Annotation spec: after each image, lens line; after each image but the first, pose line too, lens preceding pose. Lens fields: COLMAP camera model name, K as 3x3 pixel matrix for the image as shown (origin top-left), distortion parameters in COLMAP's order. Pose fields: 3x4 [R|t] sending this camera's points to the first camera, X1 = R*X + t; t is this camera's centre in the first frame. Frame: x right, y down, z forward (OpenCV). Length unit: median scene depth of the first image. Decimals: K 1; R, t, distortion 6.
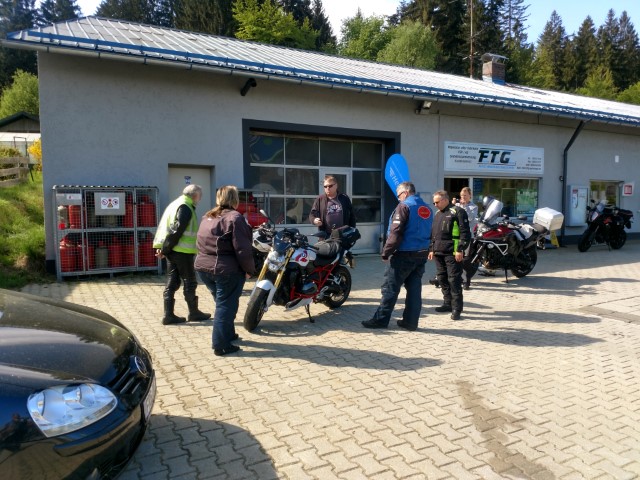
lens RADIAL K [[477.0, 0, 318.7], [0, 477.0, 260.2], [0, 0, 1]] dist [0.010388, -0.040865]
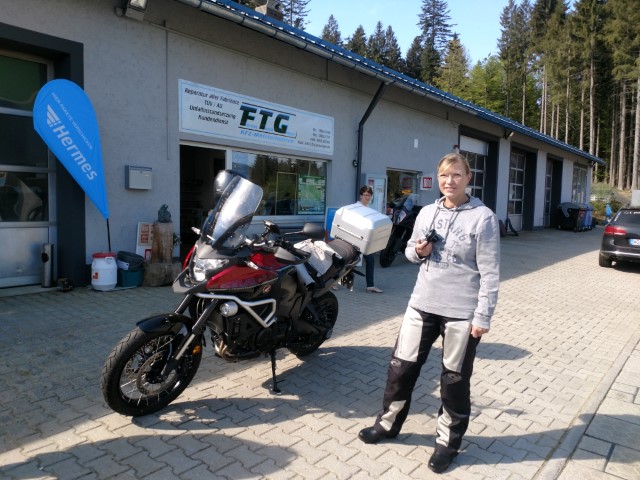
lens RADIAL K [[495.9, 0, 320.0], [0, 495.9, 240.0], [0, 0, 1]] dist [0.006455, -0.100625]
pose [[0.906957, -0.000105, 0.421222, 0.157889], [0.010292, 0.999707, -0.021910, -0.042414], [-0.421097, 0.024206, 0.906693, 0.378544]]
